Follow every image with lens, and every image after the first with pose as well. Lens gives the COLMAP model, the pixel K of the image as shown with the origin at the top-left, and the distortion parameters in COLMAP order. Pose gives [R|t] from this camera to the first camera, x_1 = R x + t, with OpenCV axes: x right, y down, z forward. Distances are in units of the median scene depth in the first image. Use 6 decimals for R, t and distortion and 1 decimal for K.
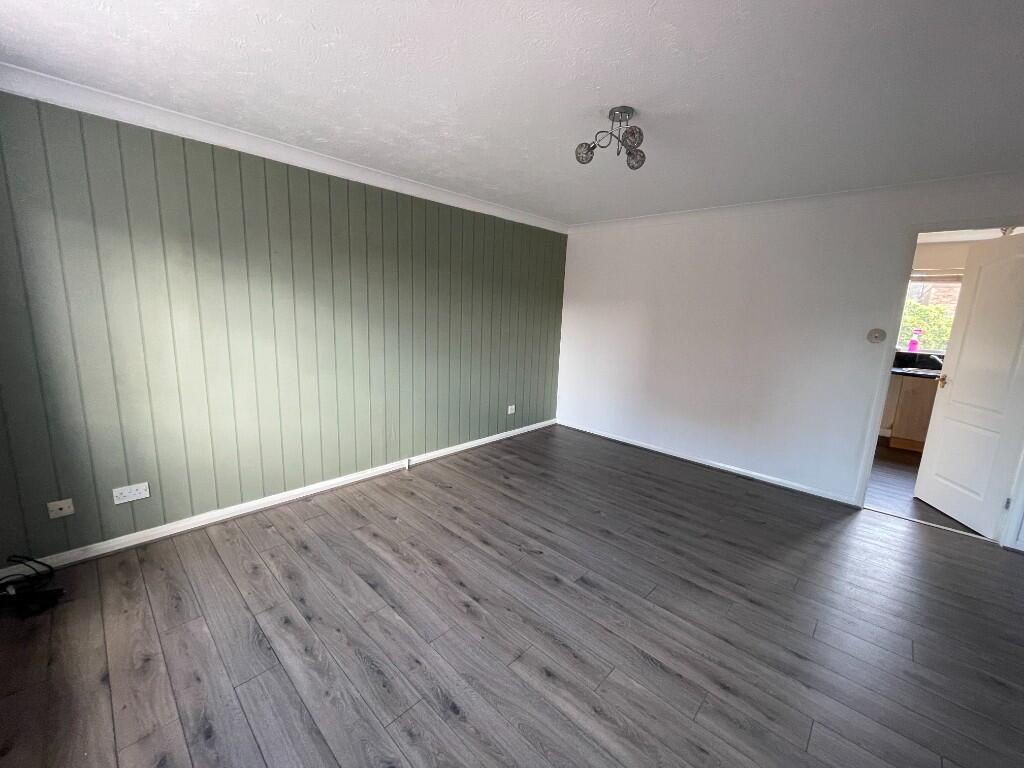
lens RADIAL K [[410.4, 0, 510.6], [0, 410.4, 380.5], [0, 0, 1]] dist [-0.001660, -0.000309]
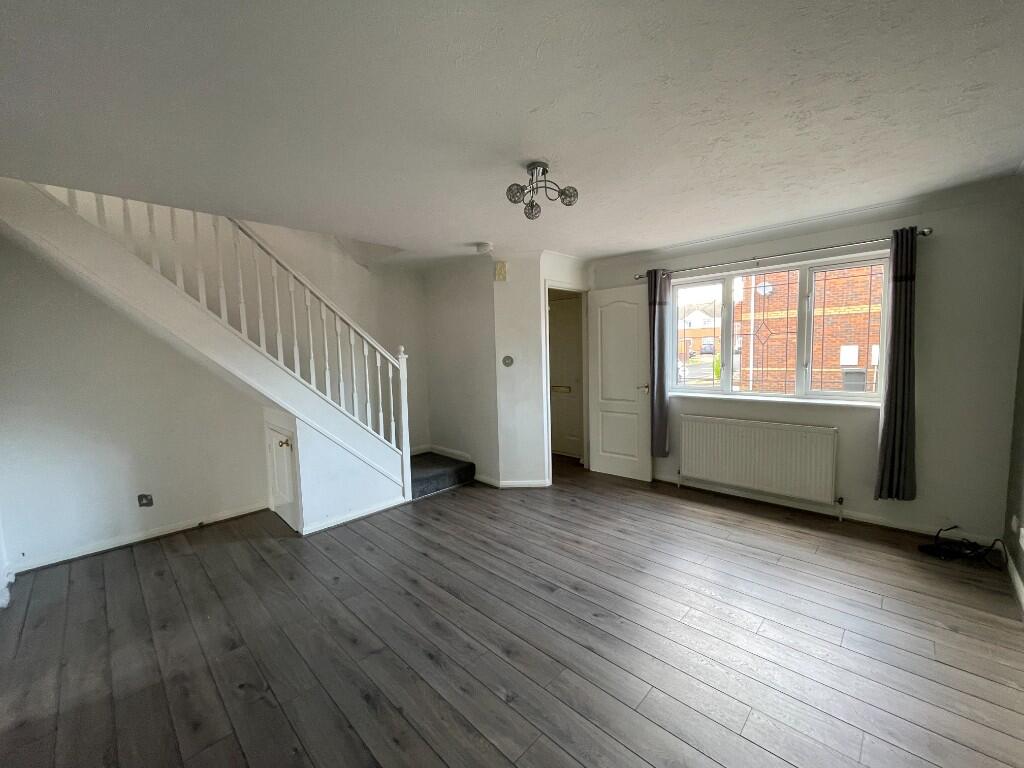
lens RADIAL K [[410.4, 0, 513.0], [0, 410.4, 381.0], [0, 0, 1]] dist [-0.001660, -0.000309]
pose [[-0.999899, -0.010675, 0.009398, 0.274767], [-0.007877, 0.965833, 0.259047, -0.332525], [-0.011842, 0.258947, -0.965819, 1.898108]]
